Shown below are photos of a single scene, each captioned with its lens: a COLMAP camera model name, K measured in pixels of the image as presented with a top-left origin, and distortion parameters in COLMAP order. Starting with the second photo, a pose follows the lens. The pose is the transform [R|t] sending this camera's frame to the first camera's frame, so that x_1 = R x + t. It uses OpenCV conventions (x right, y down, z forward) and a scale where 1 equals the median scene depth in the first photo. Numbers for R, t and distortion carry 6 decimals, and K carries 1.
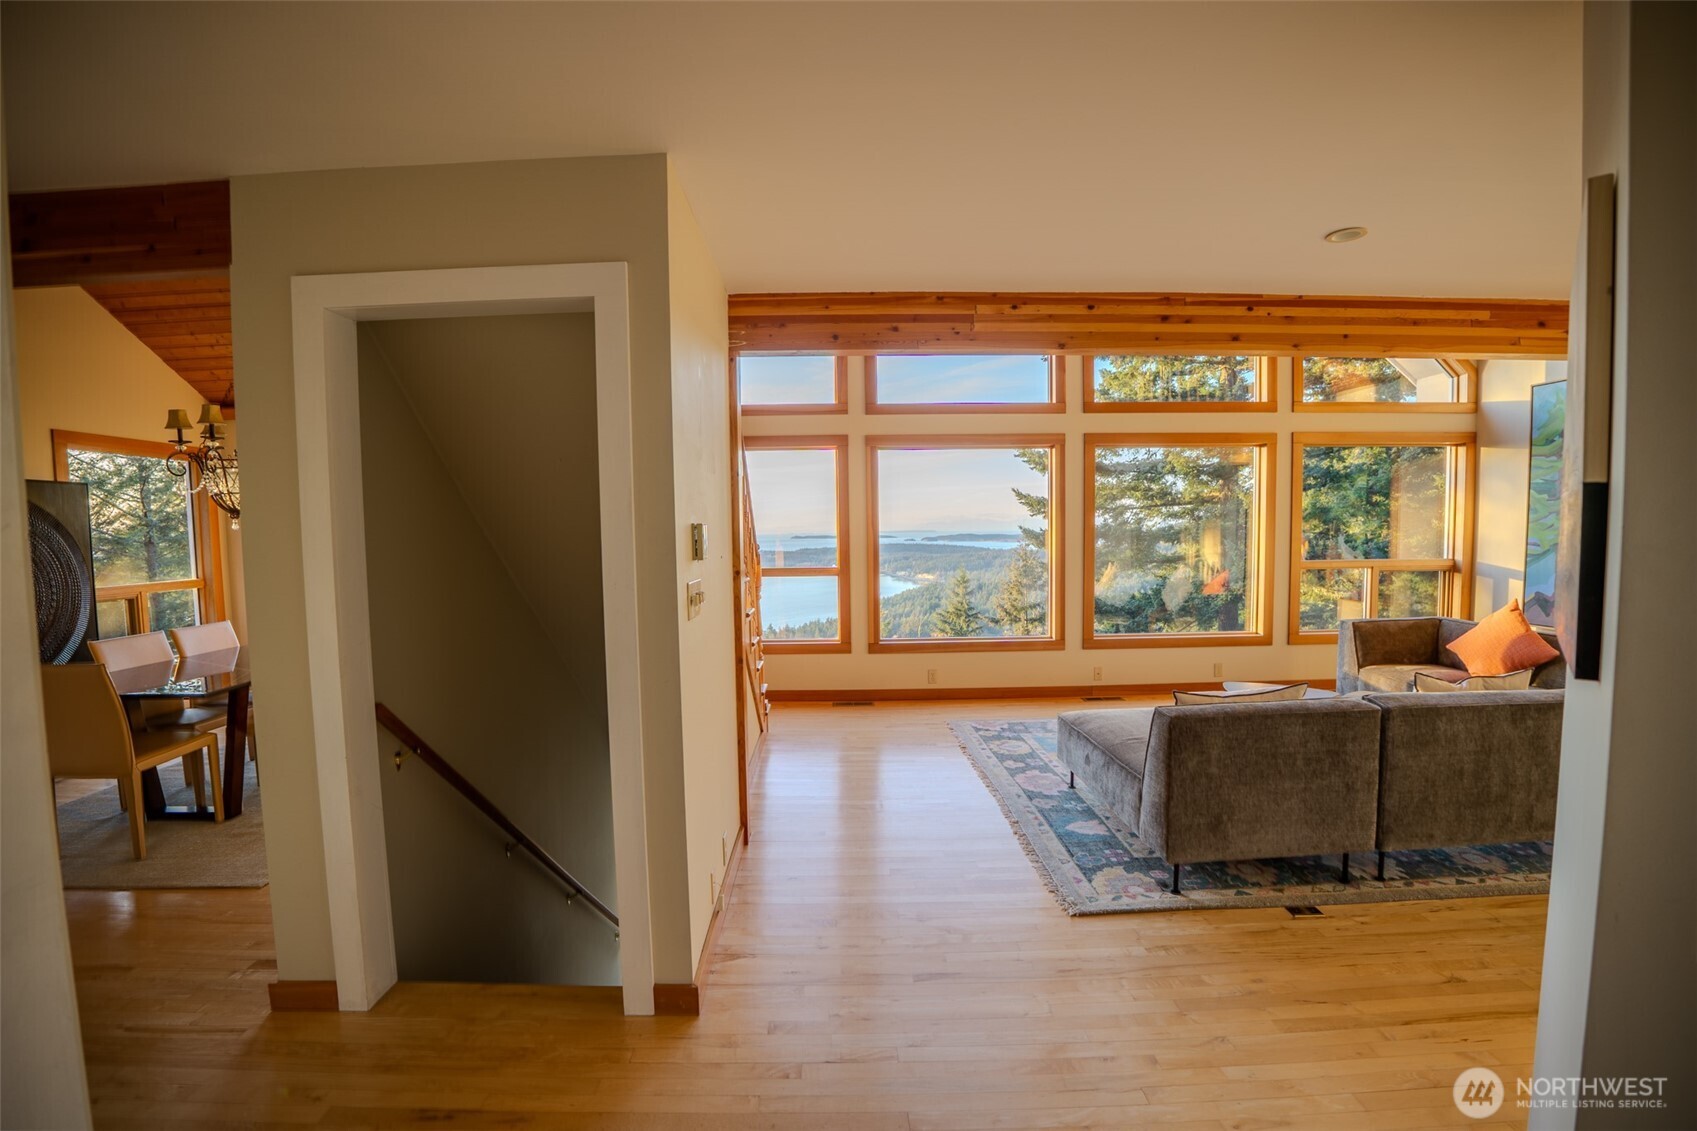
lens RADIAL K [[751.2, 0, 841.6], [0, 751.2, 587.3], [0, 0, 1]] dist [-0.066771, 0.017202]
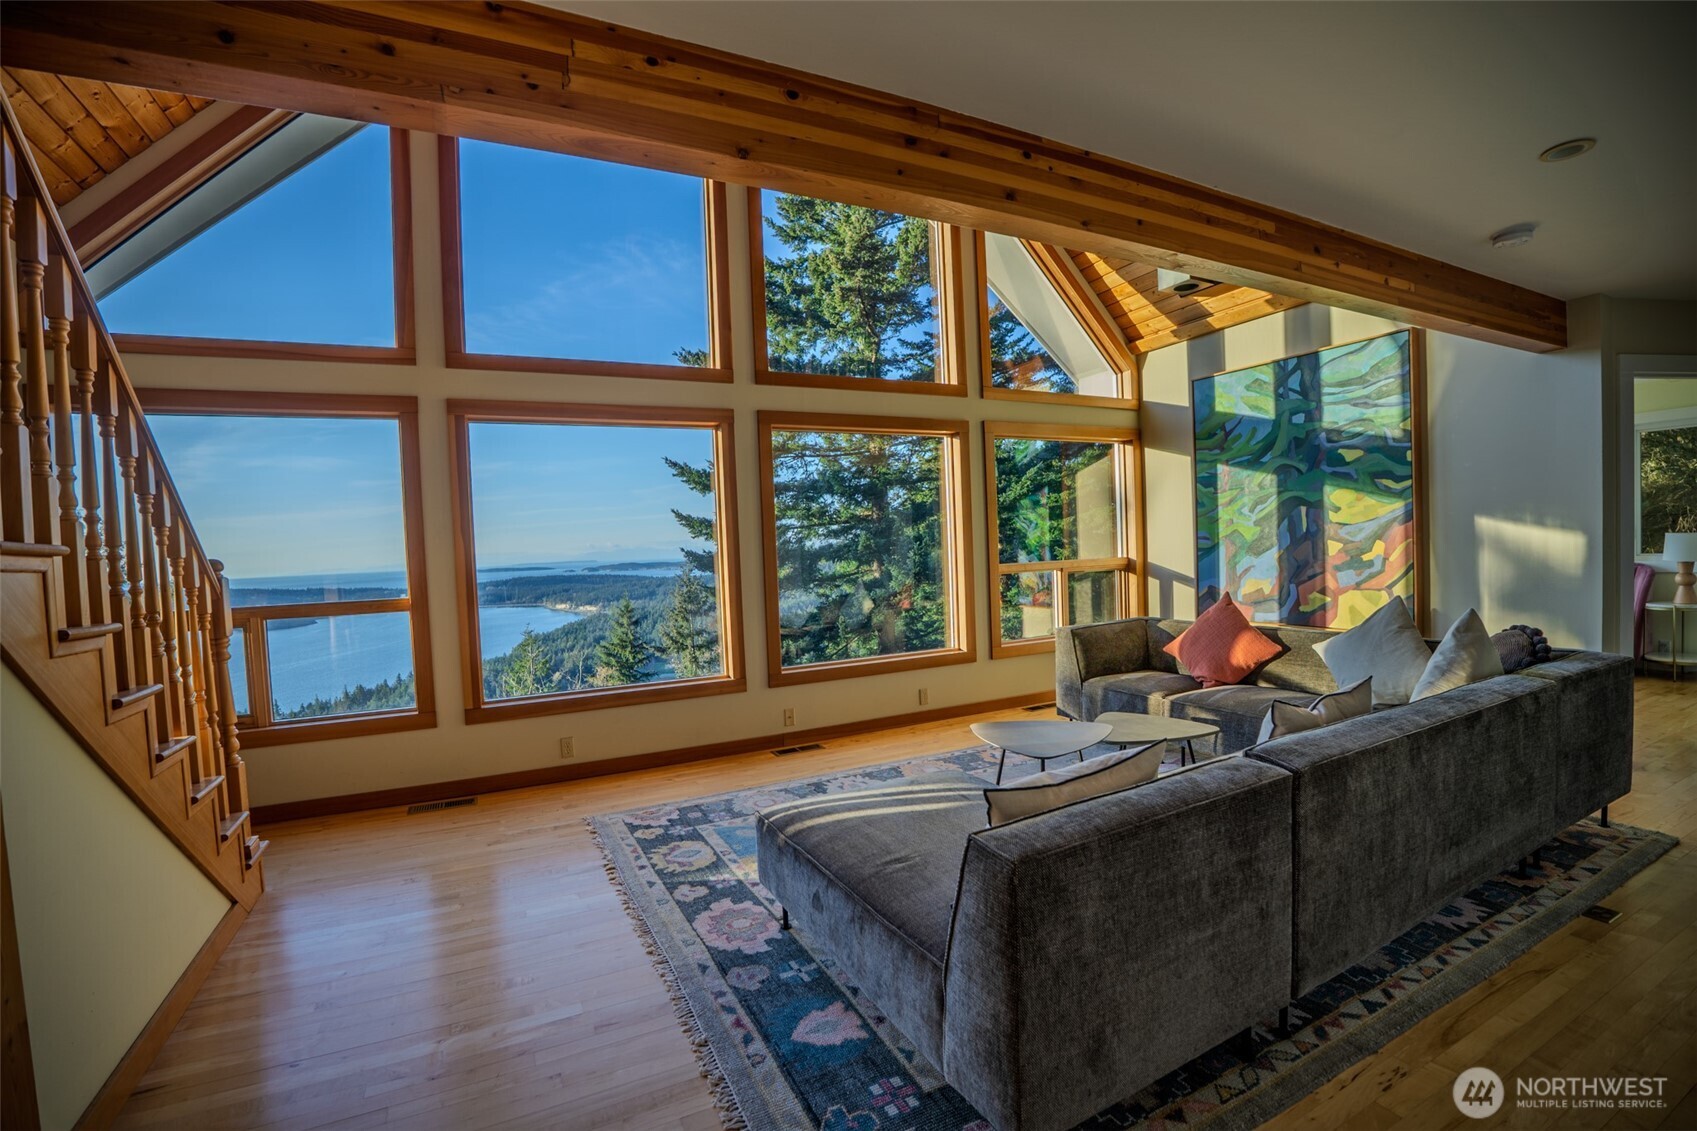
lens RADIAL K [[742.3, 0, 835.7], [0, 742.3, 572.2], [0, 0, 1]] dist [-0.072815, 0.017346]
pose [[0.905340, -0.034980, 0.423245, 0.078459], [0.059227, 0.997263, -0.044268, 0.001452], [-0.420538, 0.065145, 0.904933, 0.324248]]
